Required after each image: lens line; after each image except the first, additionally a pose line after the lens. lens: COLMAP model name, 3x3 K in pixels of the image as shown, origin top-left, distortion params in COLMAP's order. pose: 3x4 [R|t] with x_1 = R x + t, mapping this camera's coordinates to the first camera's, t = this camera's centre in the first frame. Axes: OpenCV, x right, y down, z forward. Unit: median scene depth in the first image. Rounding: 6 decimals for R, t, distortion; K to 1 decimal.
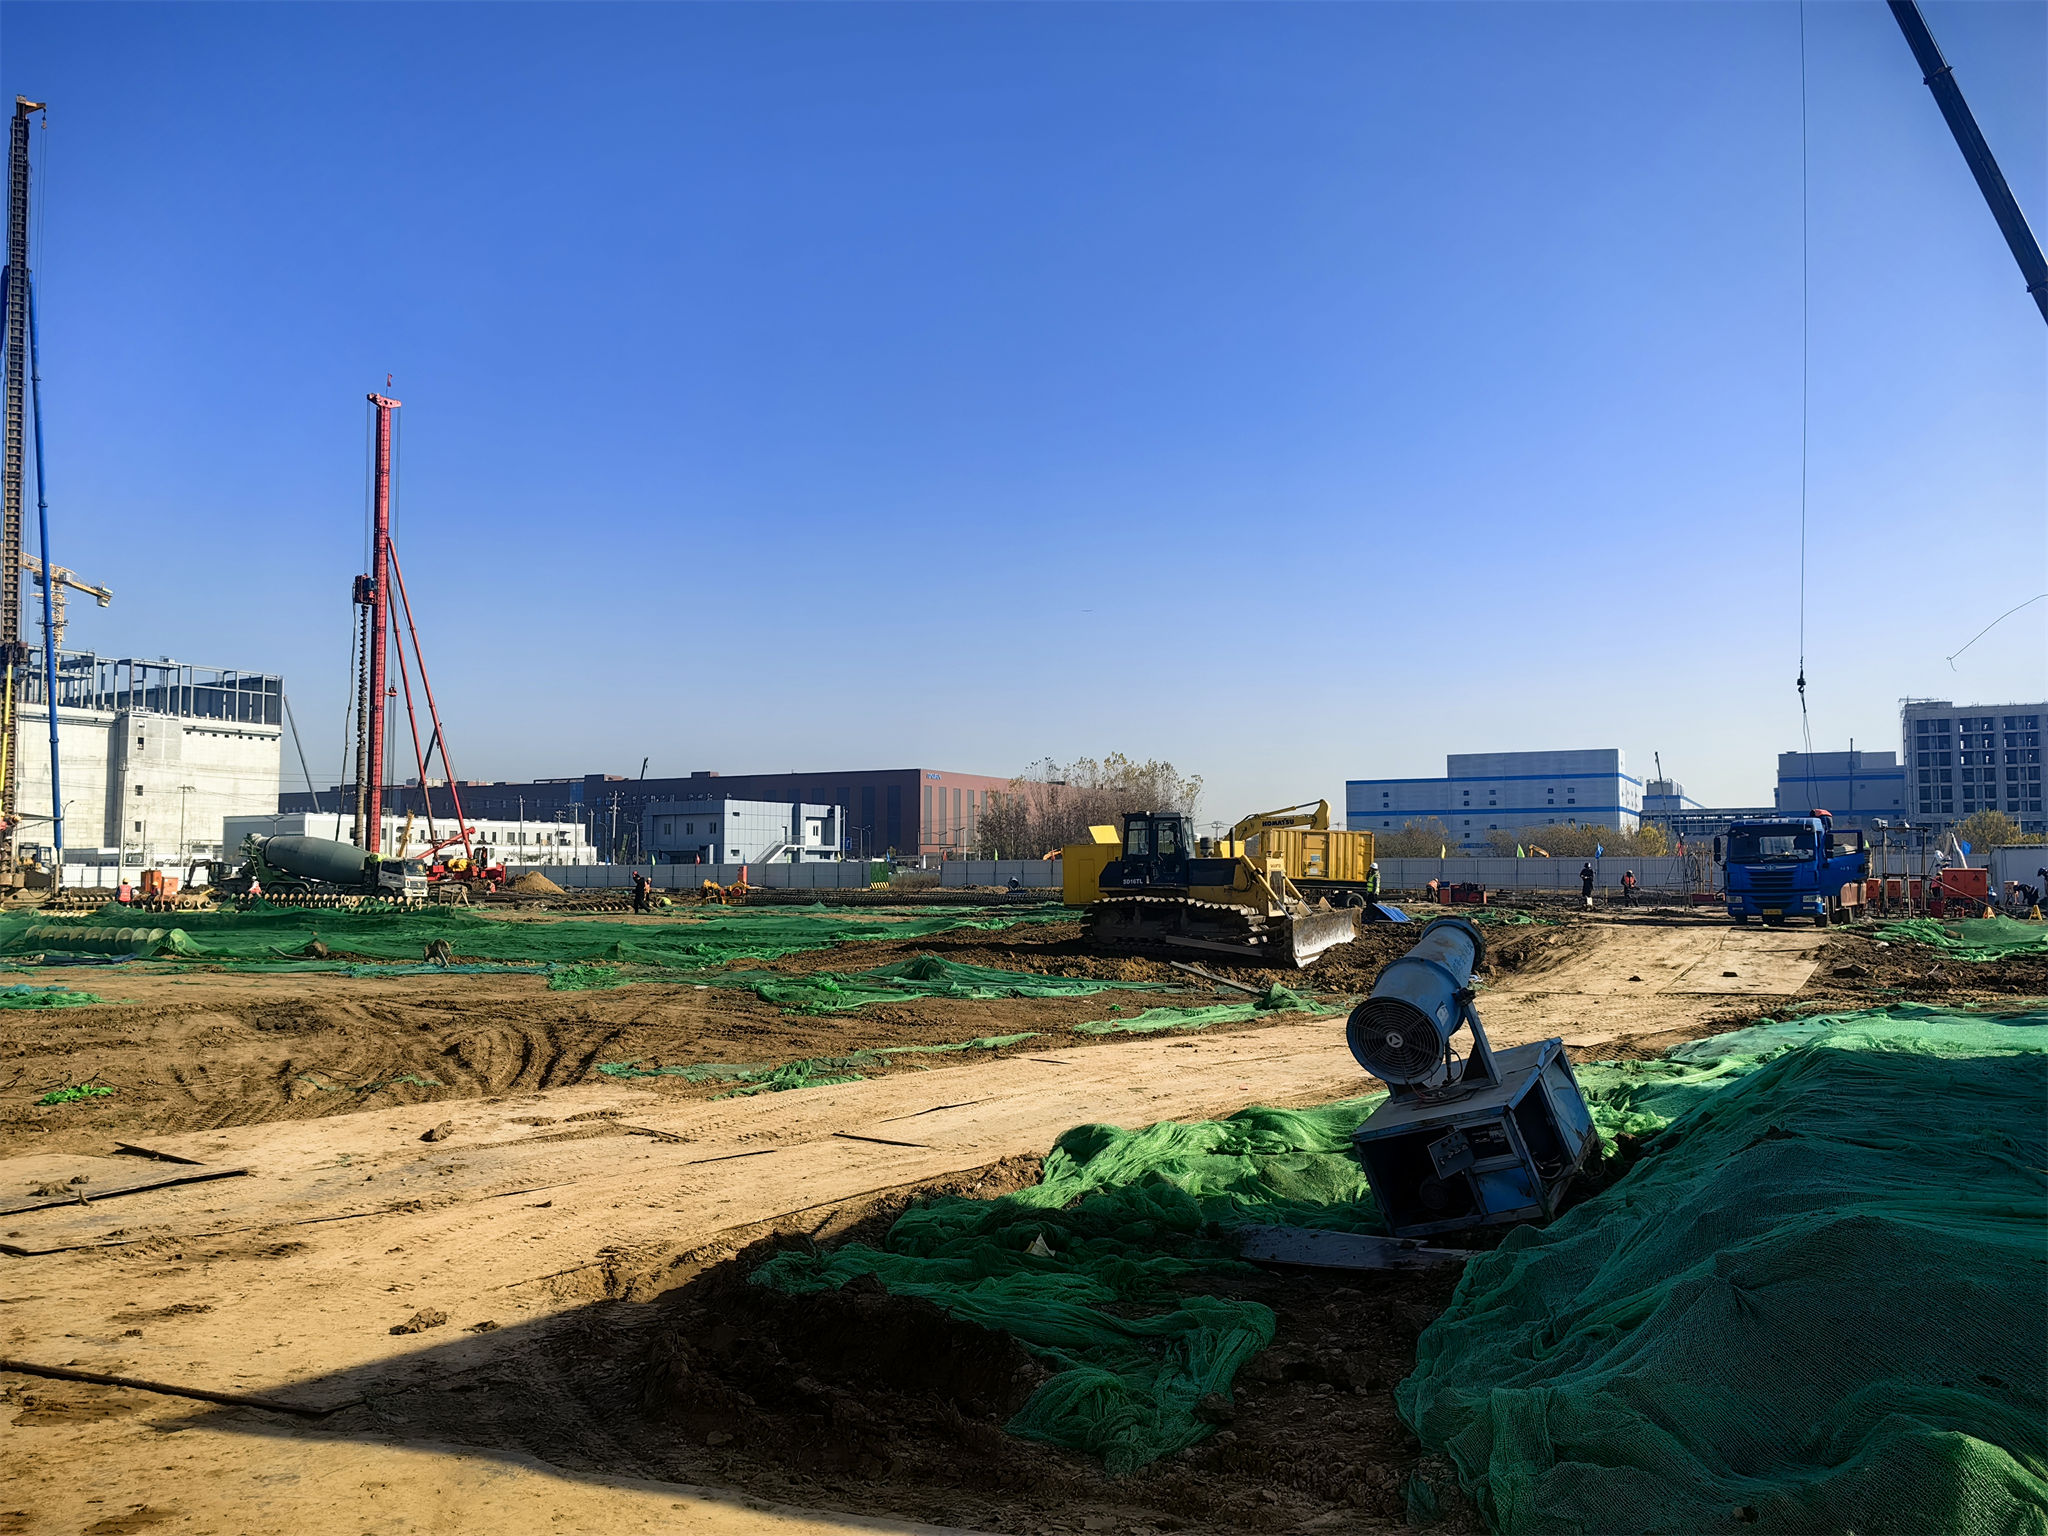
lens RADIAL K [[1943.9, 0, 1025.9], [0, 1943.9, 727.9], [0, 0, 1]] dist [0.100870, -0.205634]
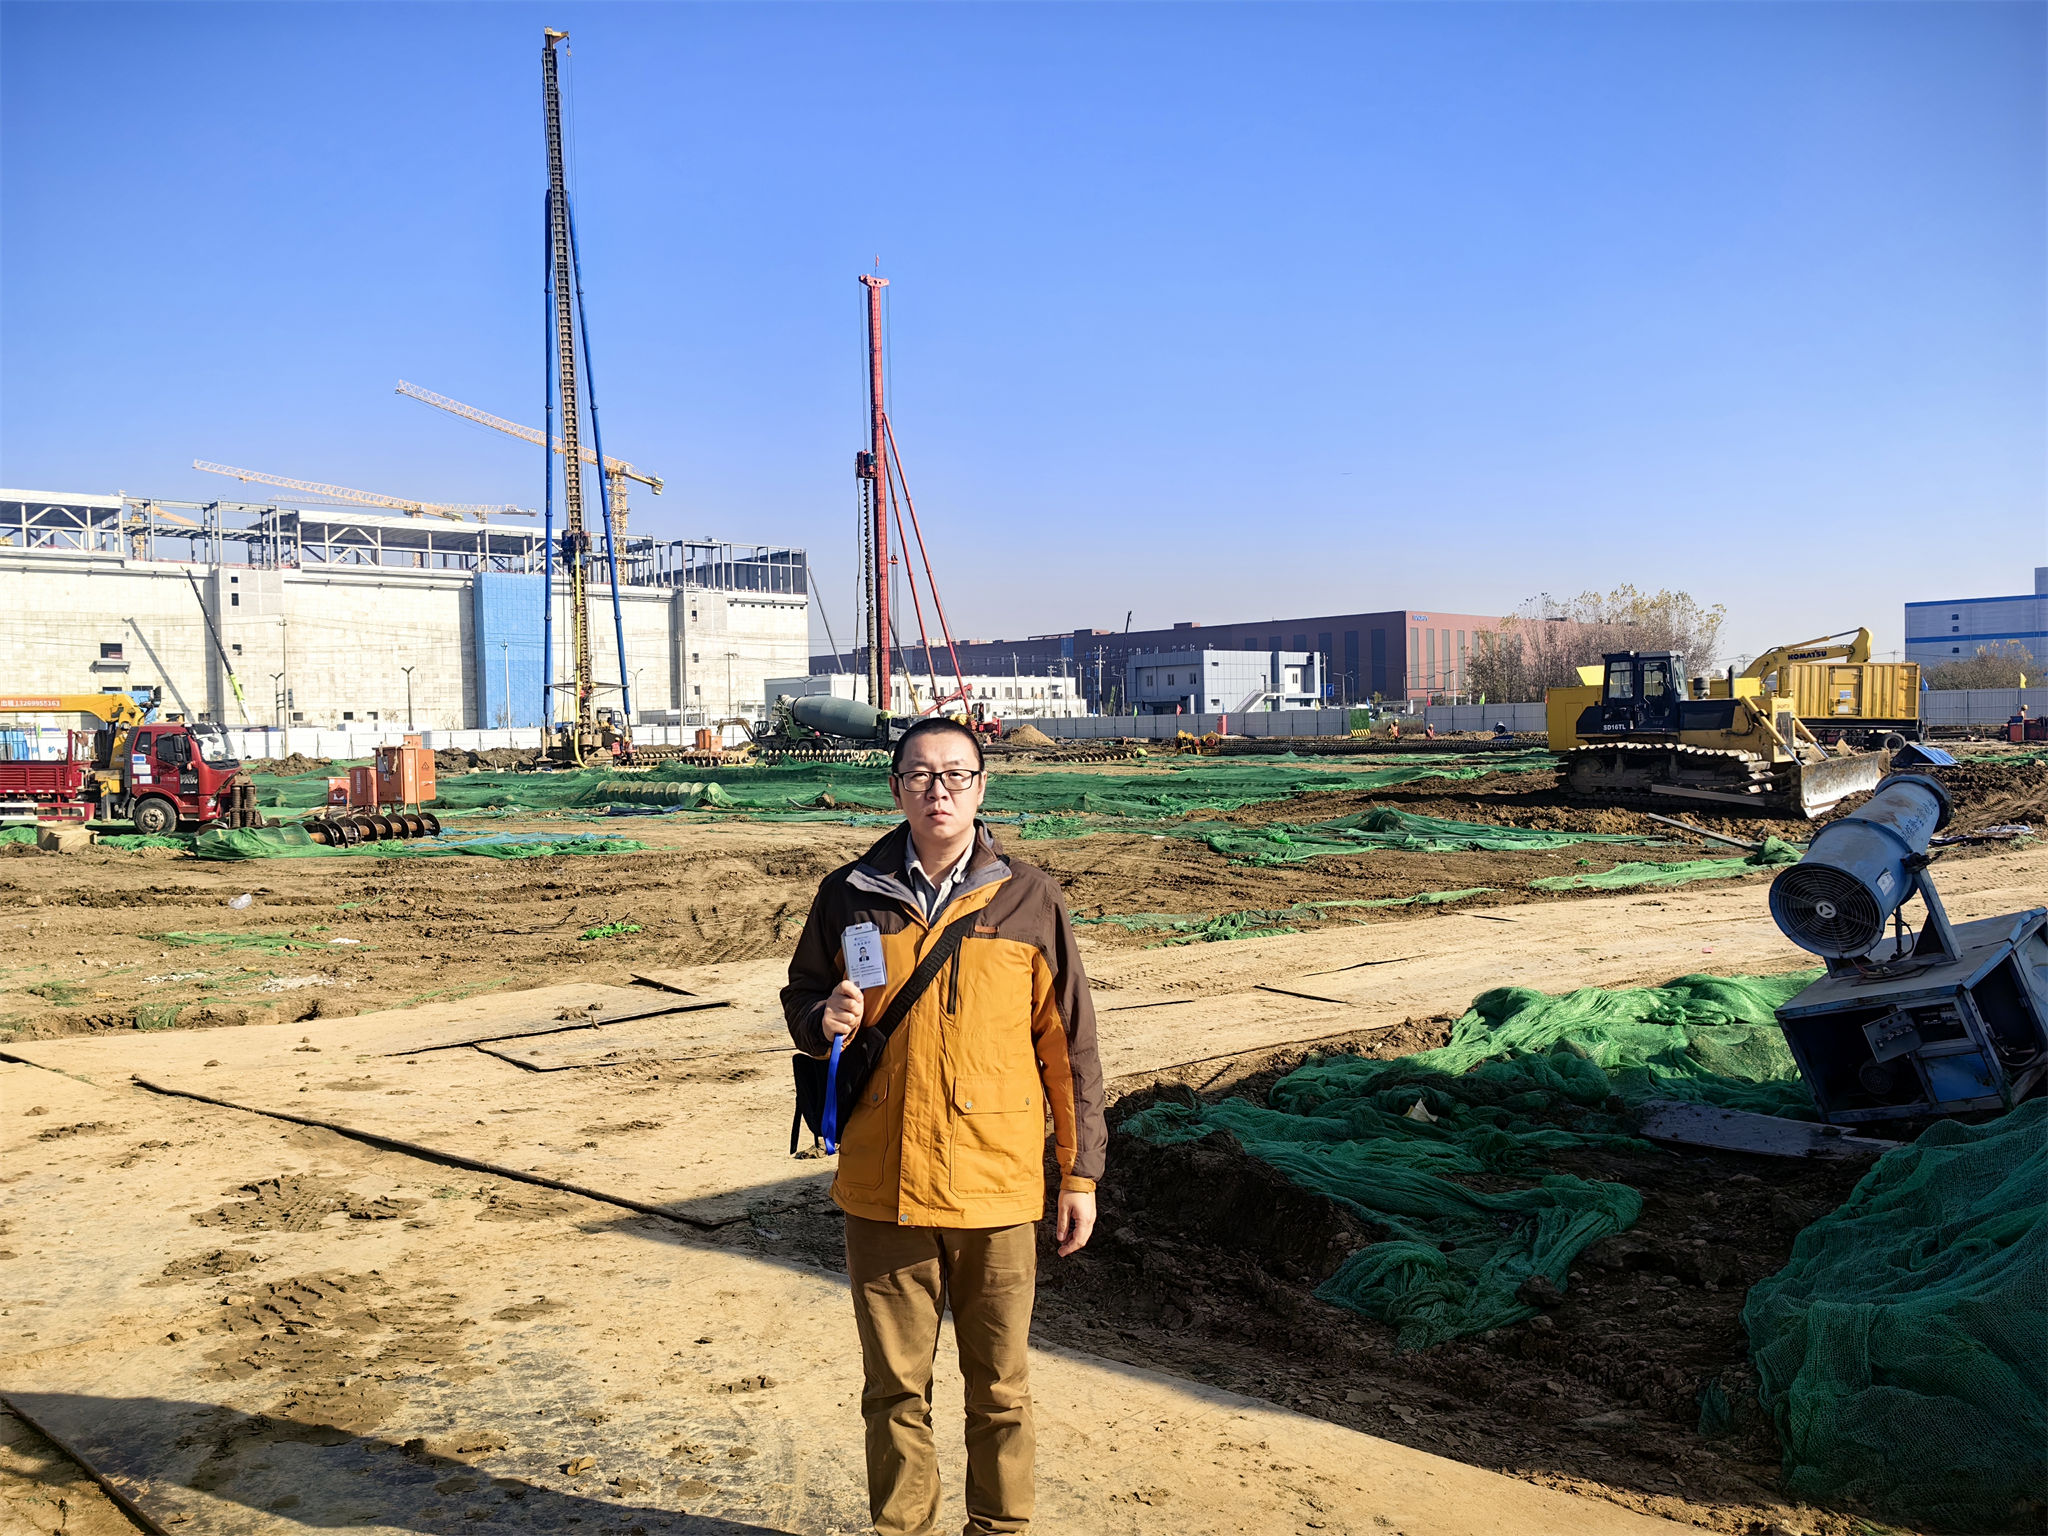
lens RADIAL K [[1945.2, 0, 1024.0], [0, 1945.2, 768.0], [0, 0, 1]] dist [0.113697, -0.252423]
pose [[0.933236, -0.008138, -0.359171, 0.148112], [0.049716, 0.993050, 0.106676, -0.018273], [0.355807, -0.117410, 0.927155, 0.028834]]
